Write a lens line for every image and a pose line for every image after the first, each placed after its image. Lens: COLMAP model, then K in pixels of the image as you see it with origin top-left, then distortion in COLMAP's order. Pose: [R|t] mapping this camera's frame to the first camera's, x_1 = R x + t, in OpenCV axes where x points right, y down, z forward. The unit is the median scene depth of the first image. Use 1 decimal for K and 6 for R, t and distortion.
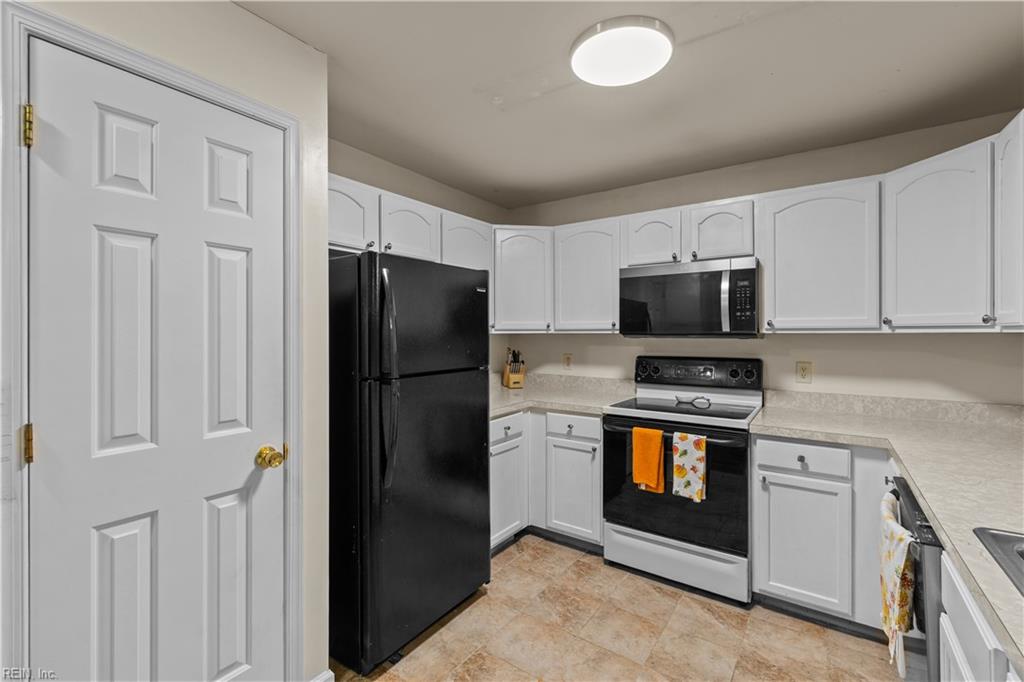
lens RADIAL K [[448.7, 0, 510.2], [0, 448.7, 334.3], [0, 0, 1]] dist [0.004998, -0.001312]
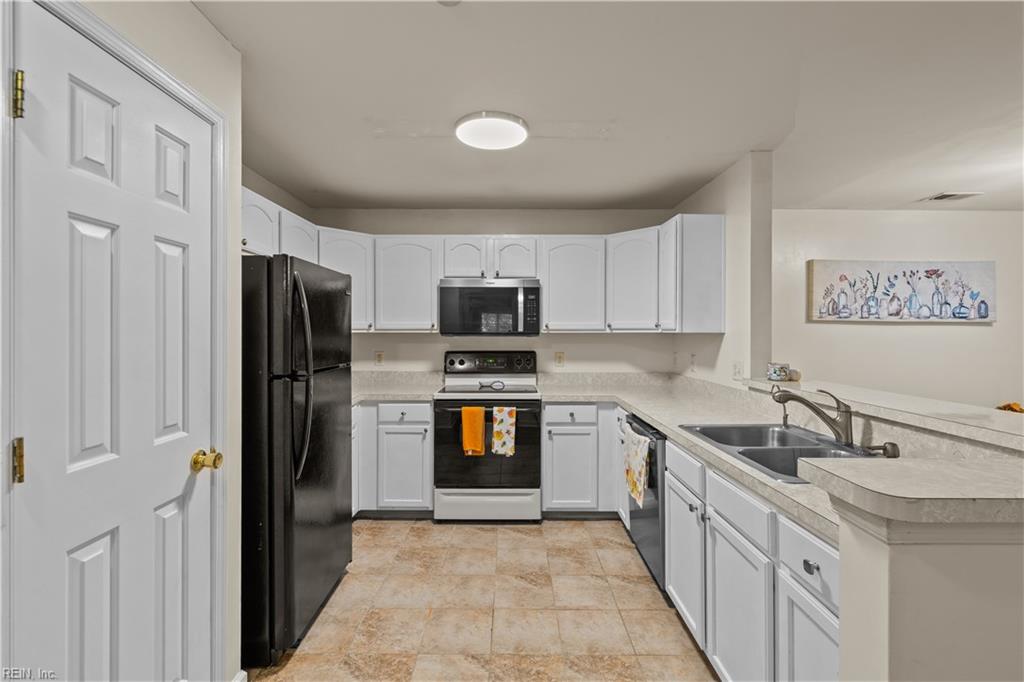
lens RADIAL K [[448.7, 0, 512.2], [0, 448.7, 334.3], [0, 0, 1]] dist [0.004998, -0.001312]
pose [[0.815990, -0.001574, 0.578064, -0.406709], [-0.000249, 0.999995, 0.003074, -0.002045], [-0.578066, -0.002652, 0.815986, -0.132030]]
